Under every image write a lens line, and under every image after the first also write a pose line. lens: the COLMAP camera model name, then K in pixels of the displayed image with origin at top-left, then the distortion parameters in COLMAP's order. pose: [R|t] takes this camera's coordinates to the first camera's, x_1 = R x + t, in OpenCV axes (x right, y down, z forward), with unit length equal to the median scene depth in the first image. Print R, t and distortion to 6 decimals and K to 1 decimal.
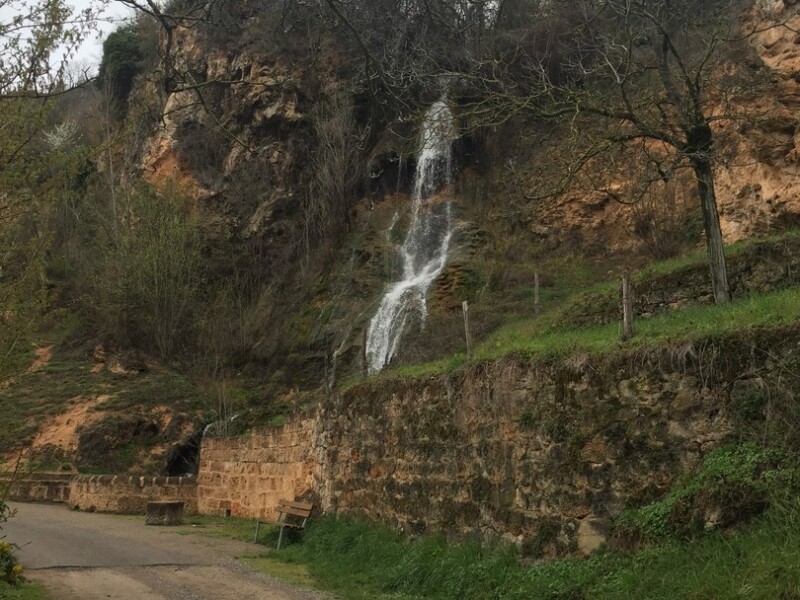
lens RADIAL K [[895.6, 0, 402.9], [0, 895.6, 299.6], [0, 0, 1]] dist [0.050080, 0.000000]
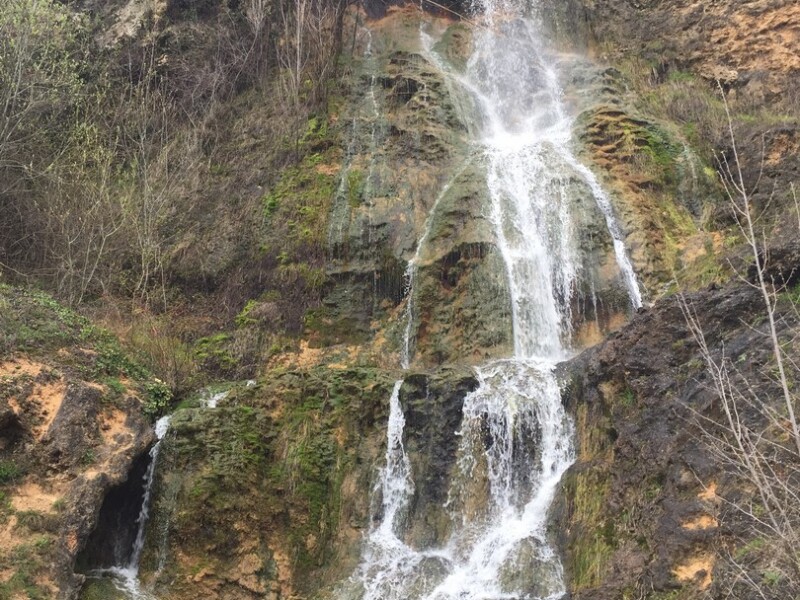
lens RADIAL K [[895.6, 0, 398.6], [0, 895.6, 299.7], [0, 0, 1]] dist [0.050080, 0.000000]
pose [[0.933876, 0.052323, 0.353749, -0.226966], [-0.045184, 0.998574, -0.028414, 0.087286], [-0.354732, 0.010551, 0.934909, 0.565561]]
